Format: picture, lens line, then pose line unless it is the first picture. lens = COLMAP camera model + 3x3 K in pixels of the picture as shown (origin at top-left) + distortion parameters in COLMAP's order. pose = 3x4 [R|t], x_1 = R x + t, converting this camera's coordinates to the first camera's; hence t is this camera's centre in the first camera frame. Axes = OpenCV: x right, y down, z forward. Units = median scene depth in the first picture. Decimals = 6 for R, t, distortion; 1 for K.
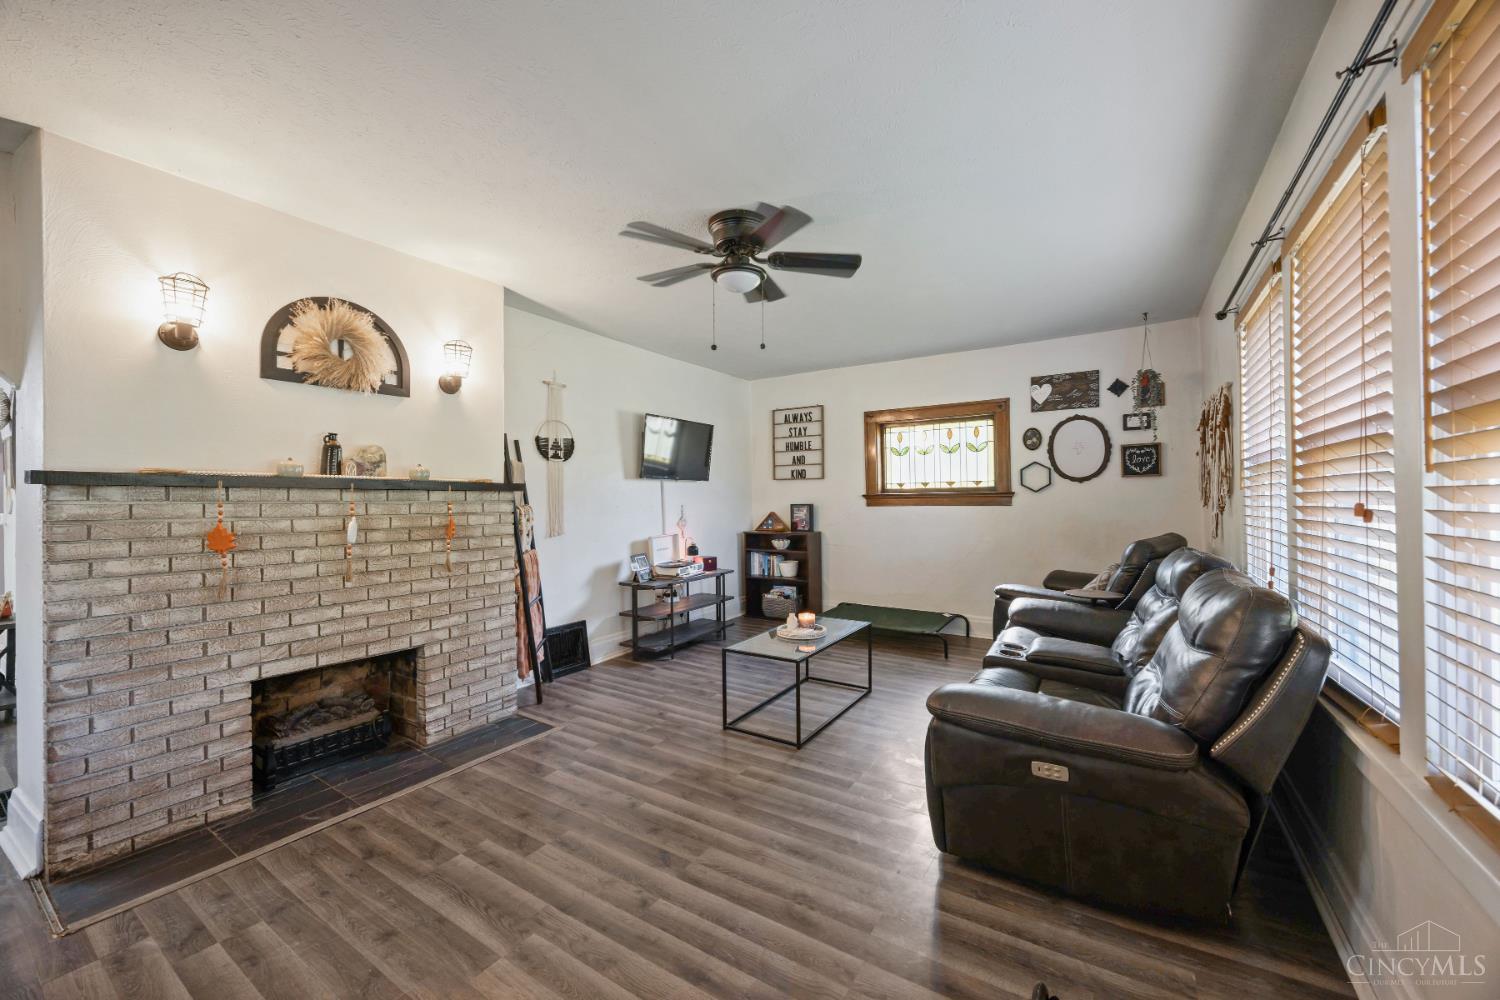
lens RADIAL K [[567.8, 0, 756.7], [0, 567.8, 497.1], [0, 0, 1]] dist [-0.006697, 0.000016]
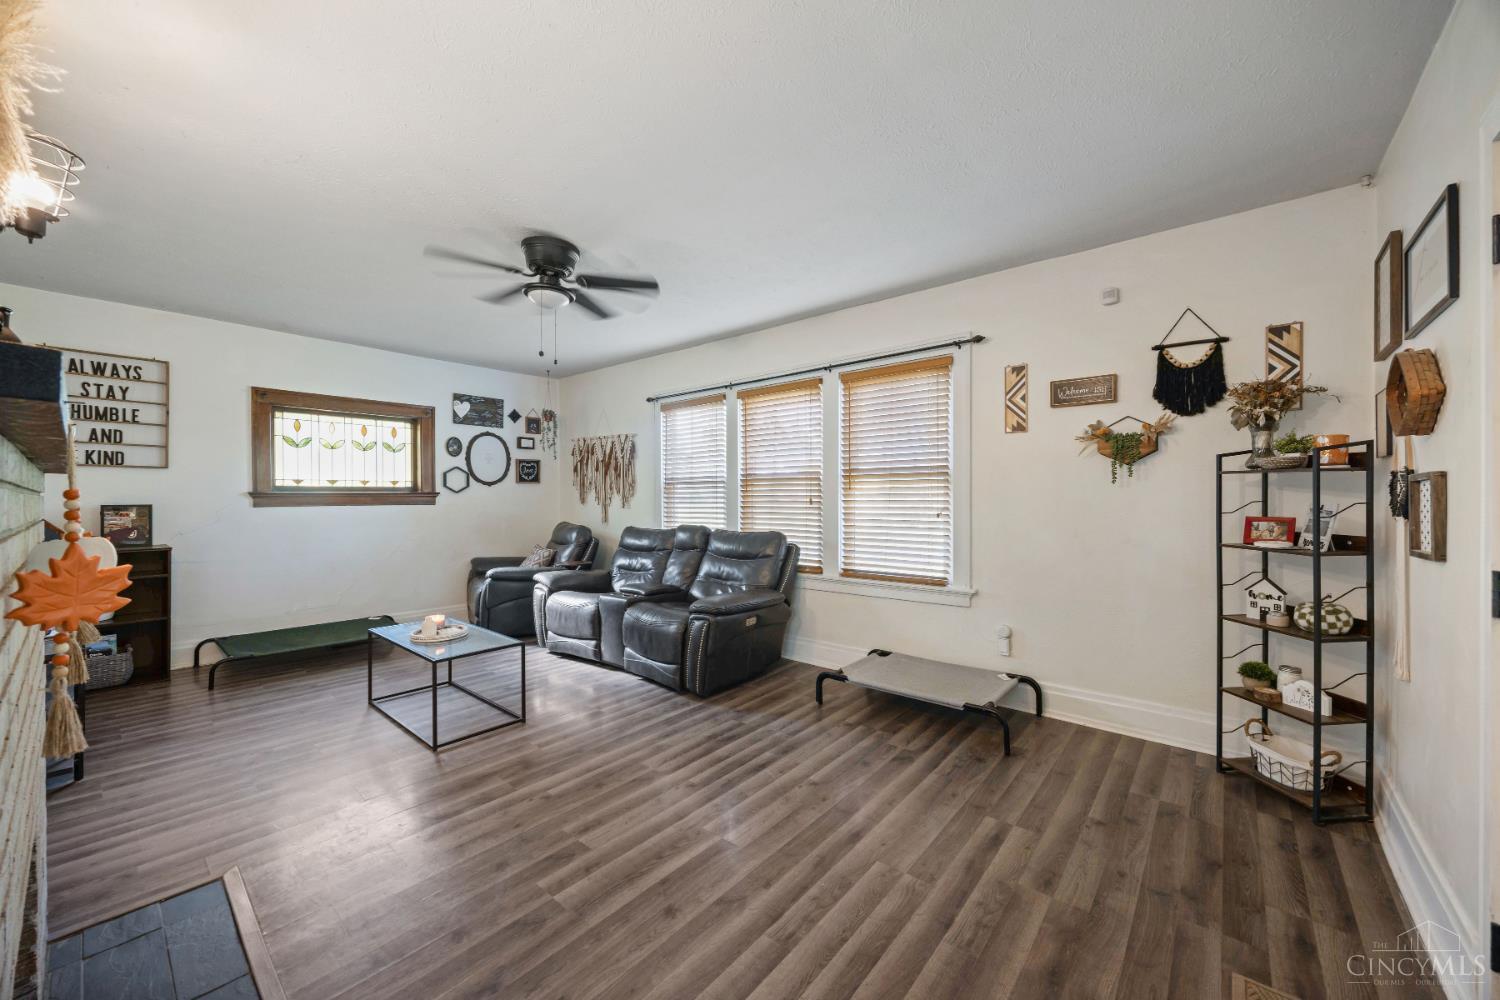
lens RADIAL K [[567.8, 0, 757.1], [0, 567.8, 499.6], [0, 0, 1]] dist [-0.006697, 0.000016]
pose [[0.123779, 0.004563, 0.992299, -0.582491], [-0.004394, 0.999982, -0.004050, 0.006881], [-0.992300, -0.003859, 0.123797, 0.248194]]
